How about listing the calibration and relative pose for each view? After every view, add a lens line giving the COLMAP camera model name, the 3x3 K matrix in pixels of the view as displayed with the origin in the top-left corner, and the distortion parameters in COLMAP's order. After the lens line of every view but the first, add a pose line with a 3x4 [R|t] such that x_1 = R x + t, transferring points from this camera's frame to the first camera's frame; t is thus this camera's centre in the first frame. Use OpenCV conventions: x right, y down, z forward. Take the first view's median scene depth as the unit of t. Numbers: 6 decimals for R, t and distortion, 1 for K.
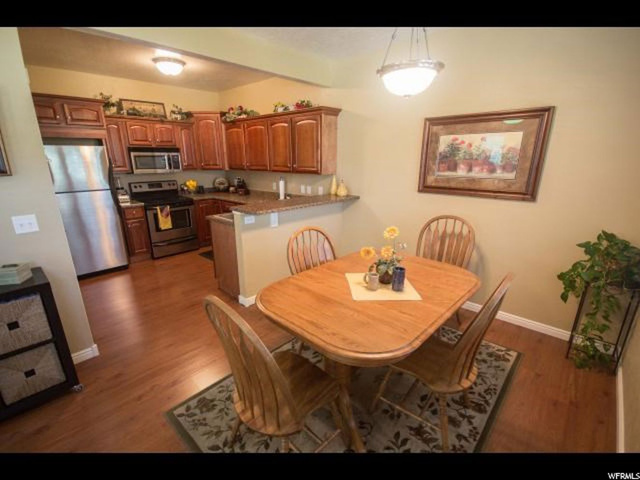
lens RADIAL K [[296.3, 0, 317.6], [0, 296.3, 242.9], [0, 0, 1]] dist [0.010797, -0.002434]
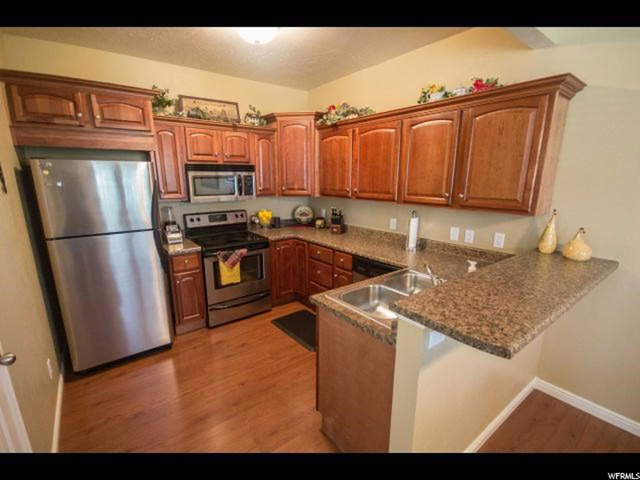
lens RADIAL K [[296.3, 0, 317.8], [0, 296.3, 242.2], [0, 0, 1]] dist [0.010797, -0.002434]
pose [[0.986849, 0.038047, -0.157105, -0.215870], [-0.047717, 0.997161, -0.058243, -0.113846], [0.154443, 0.064973, 0.985863, 0.373679]]
